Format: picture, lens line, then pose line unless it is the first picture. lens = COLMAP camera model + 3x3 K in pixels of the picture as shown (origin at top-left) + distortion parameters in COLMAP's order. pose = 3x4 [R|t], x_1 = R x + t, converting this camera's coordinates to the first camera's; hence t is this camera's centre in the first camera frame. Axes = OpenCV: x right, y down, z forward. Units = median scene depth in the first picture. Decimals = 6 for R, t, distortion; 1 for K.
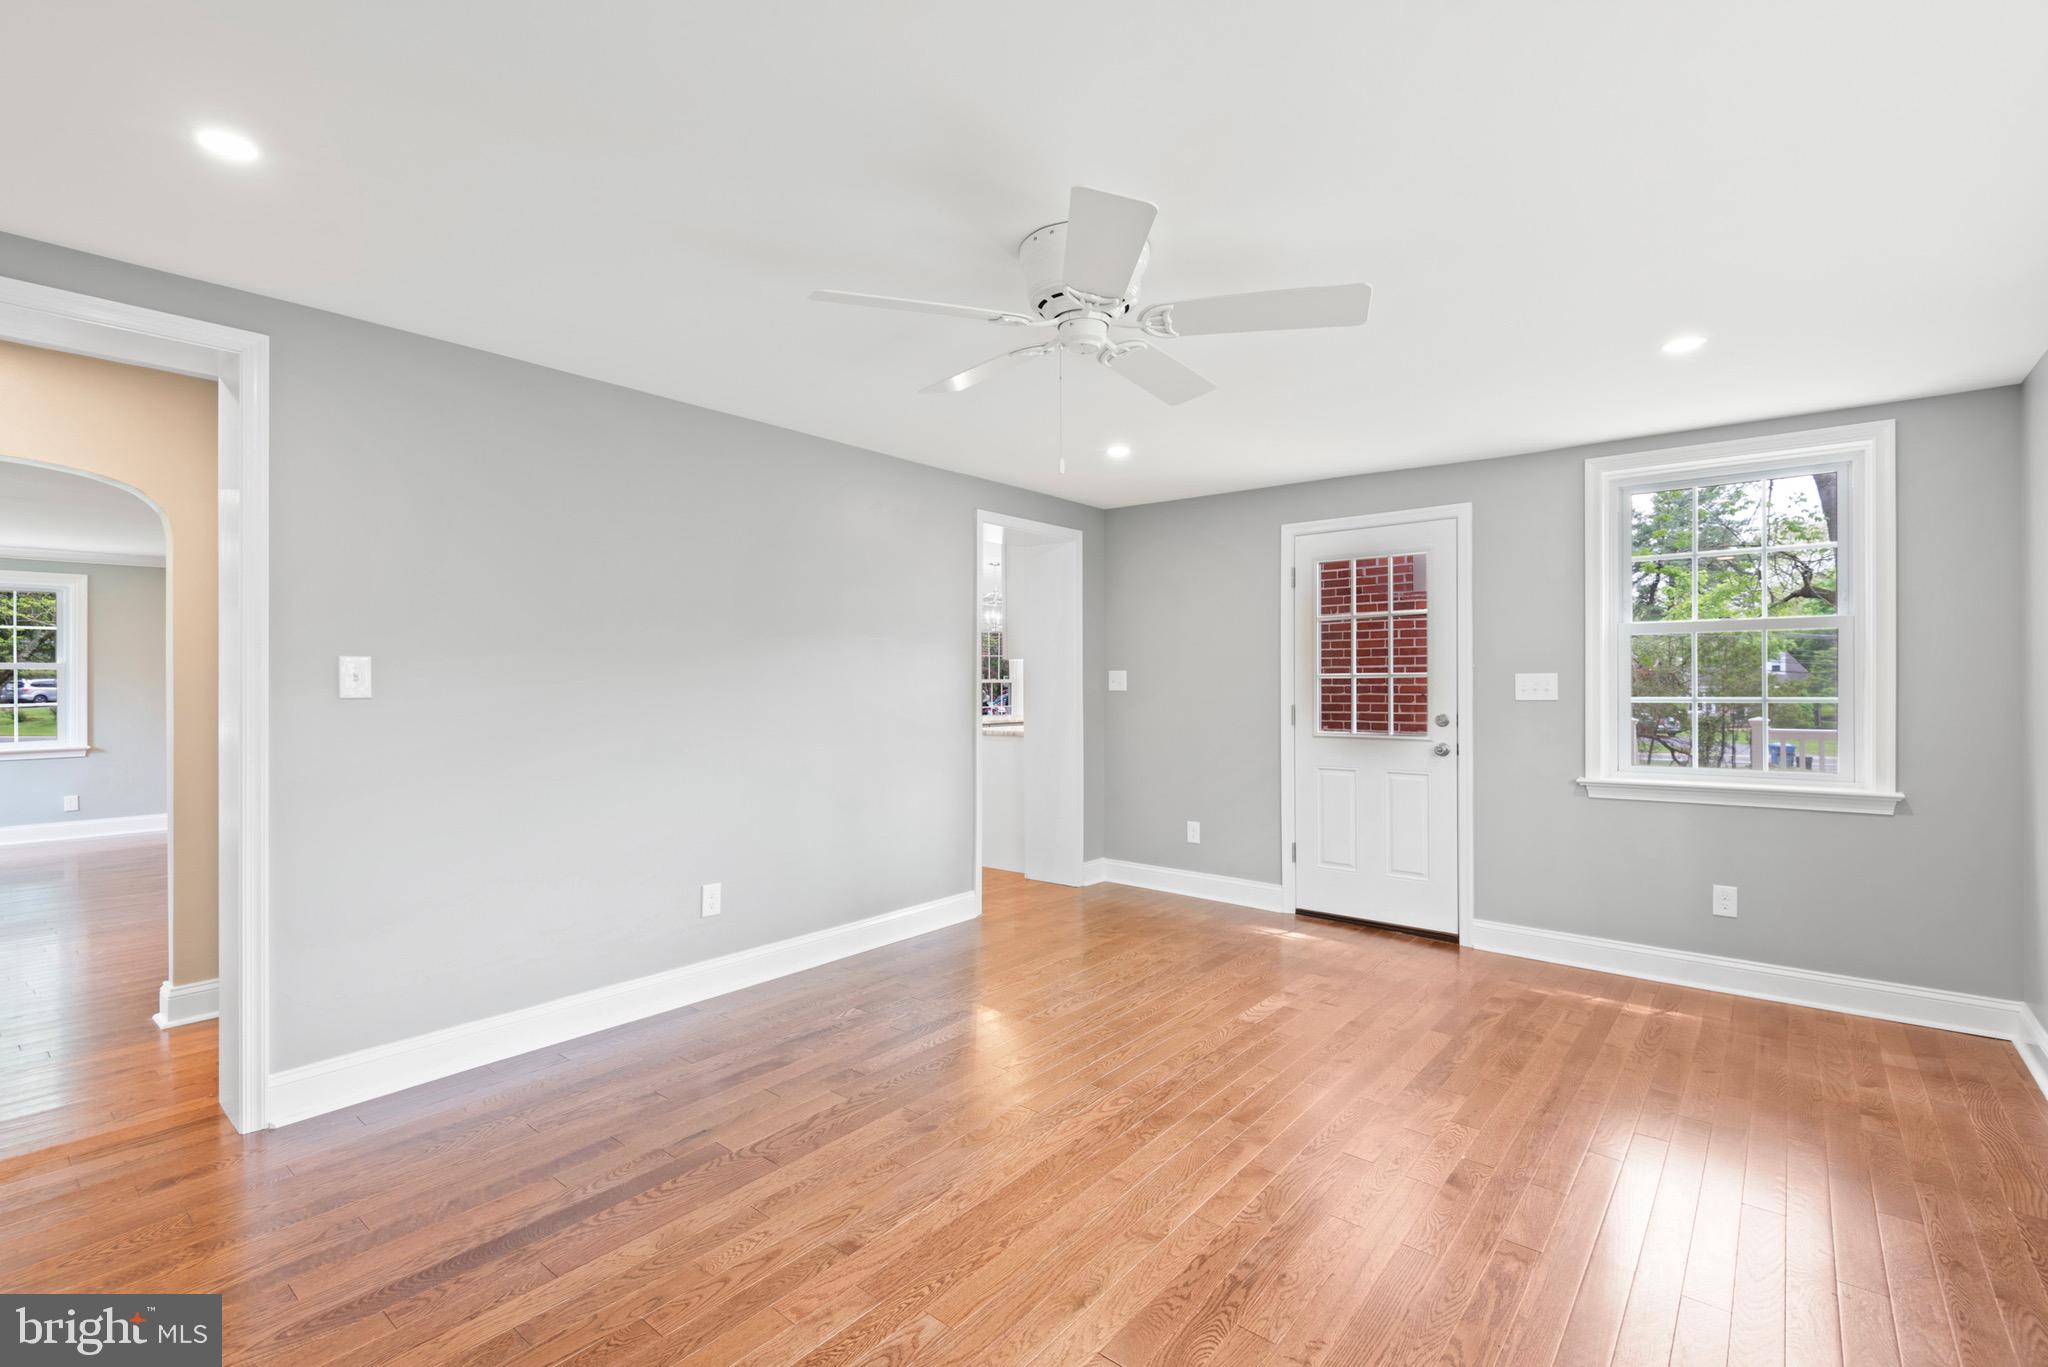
lens RADIAL K [[941.1, 0, 1008.0], [0, 941.1, 672.7], [0, 0, 1]] dist [0.023397, -0.006106]
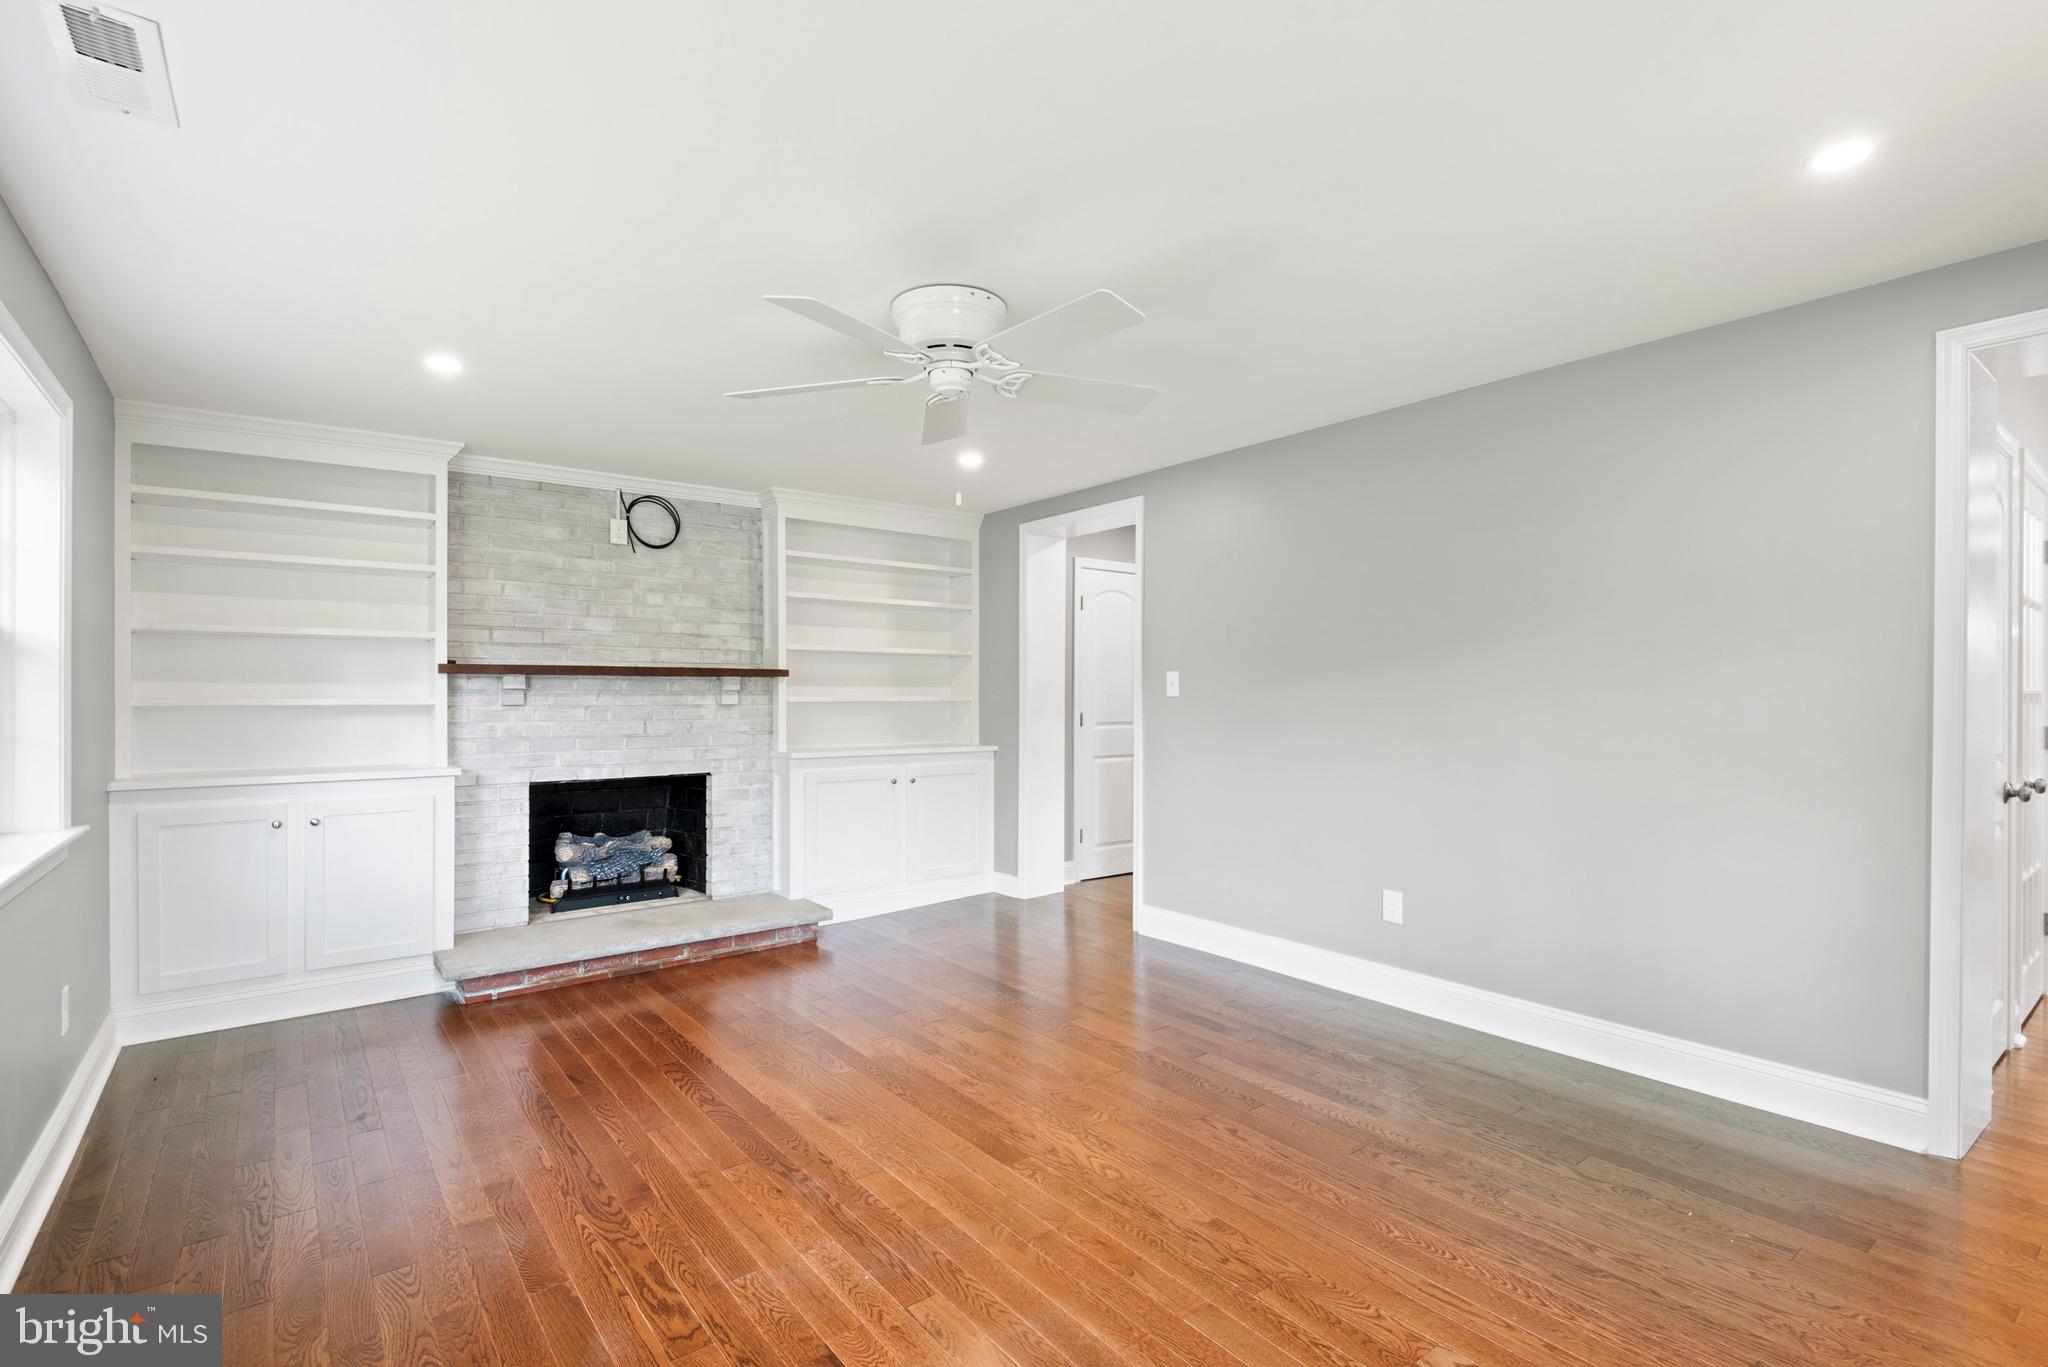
lens RADIAL K [[941.1, 0, 1032.3], [0, 941.1, 702.1], [0, 0, 1]] dist [0.023397, -0.006106]
pose [[-0.195178, 0.016800, -0.980624, 1.008226], [0.002873, 0.999859, 0.016558, 0.008467], [0.980764, 0.000414, -0.195198, 1.132448]]
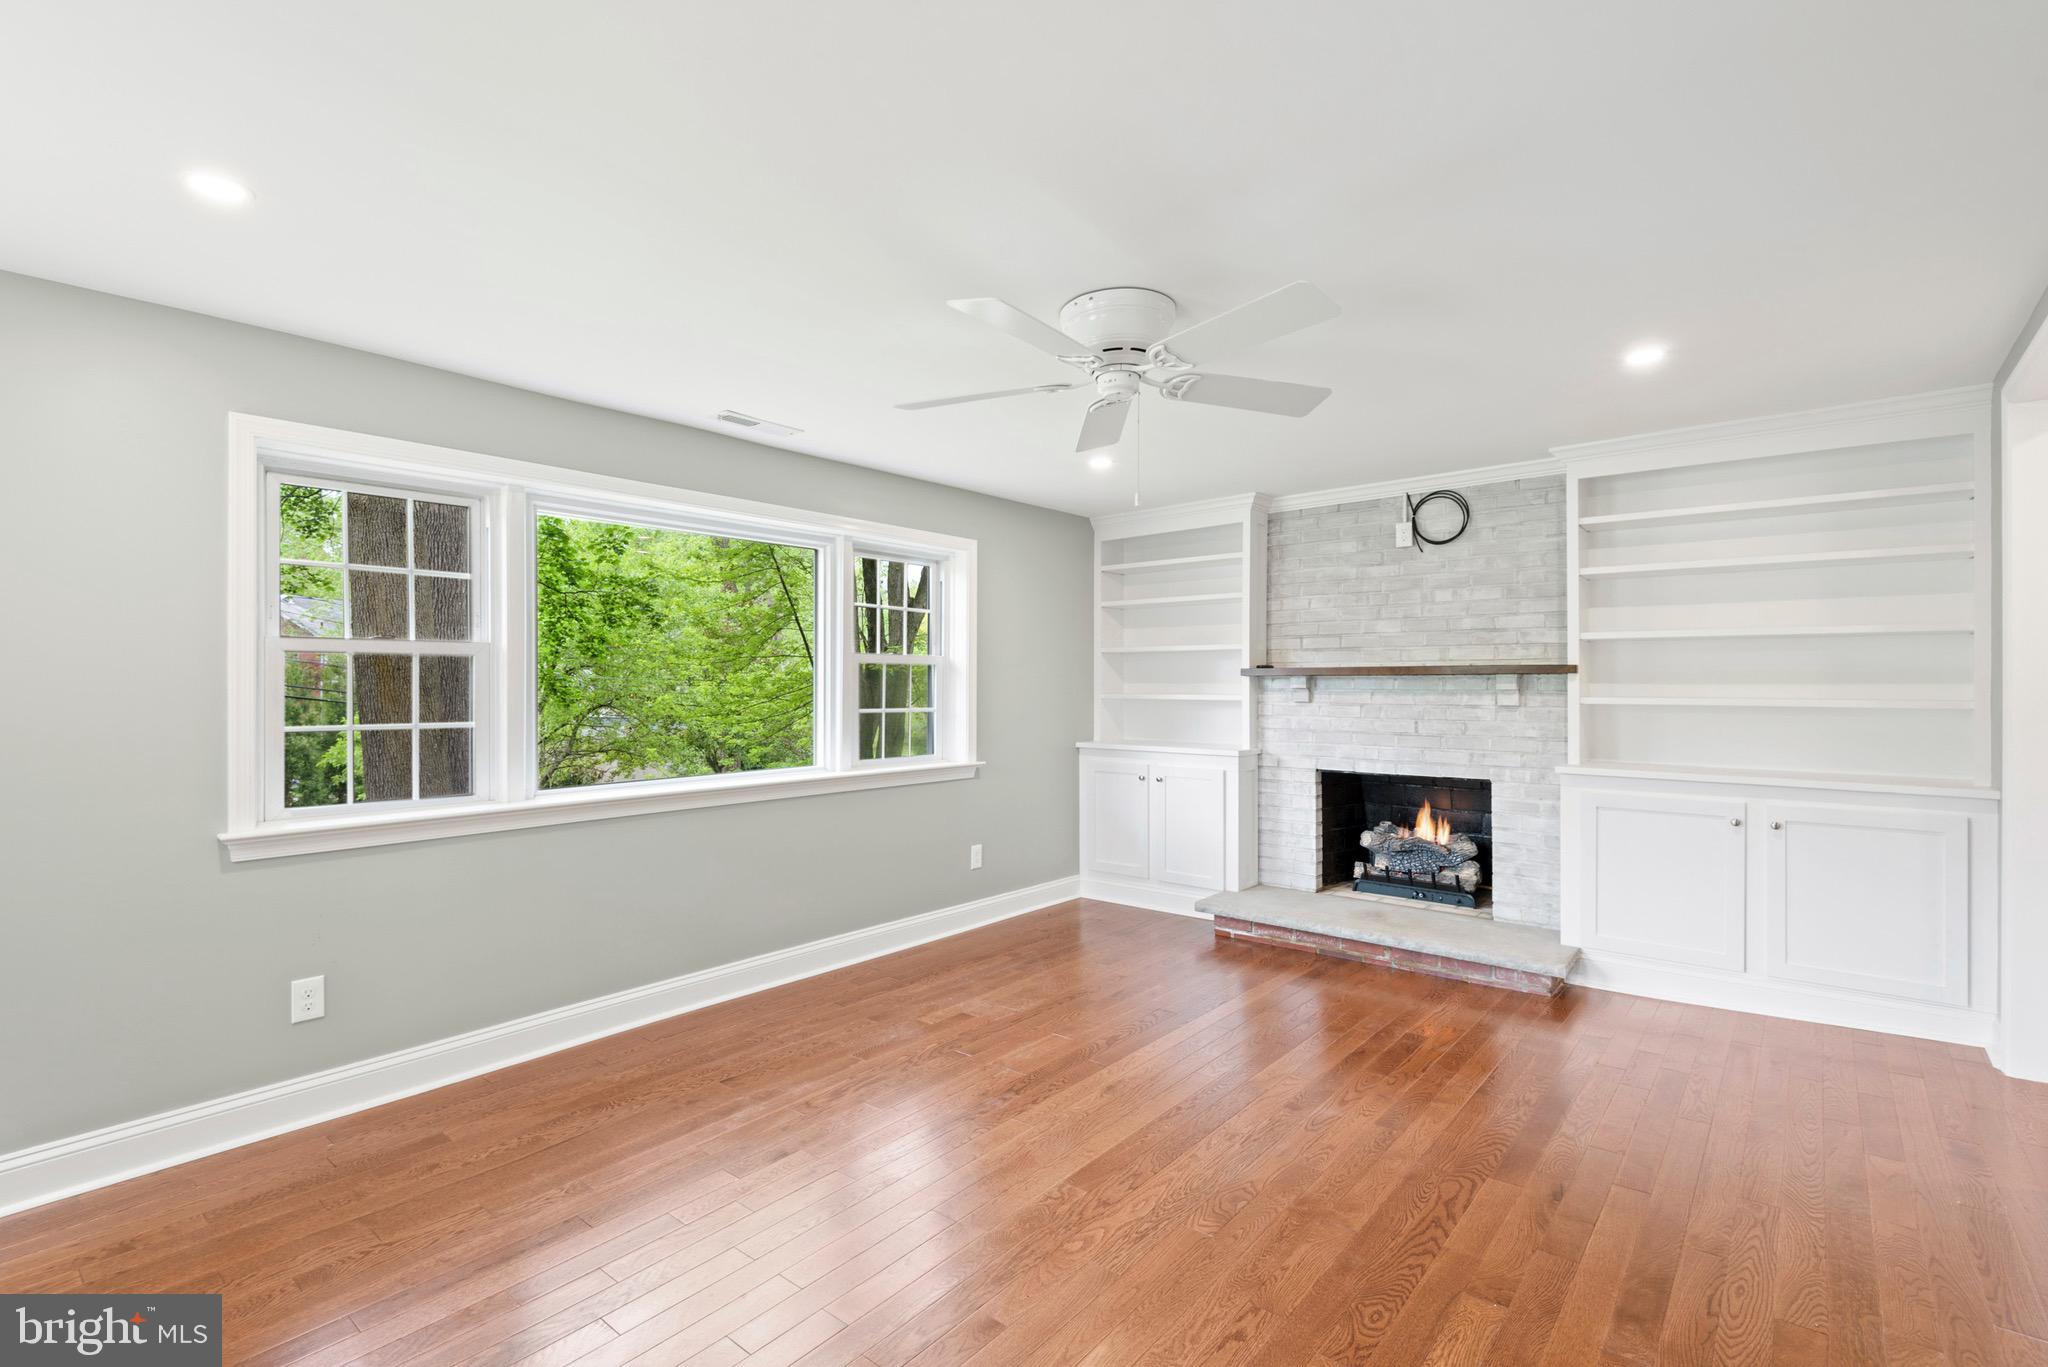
lens RADIAL K [[941.1, 0, 1036.5], [0, 941.1, 685.4], [0, 0, 1]] dist [0.023397, -0.006106]
pose [[-0.999702, 0.006820, -0.023444, 0.175335], [0.006820, 0.999977, 0.000094, 0.001067], [0.023444, -0.000066, -0.999725, 1.819406]]
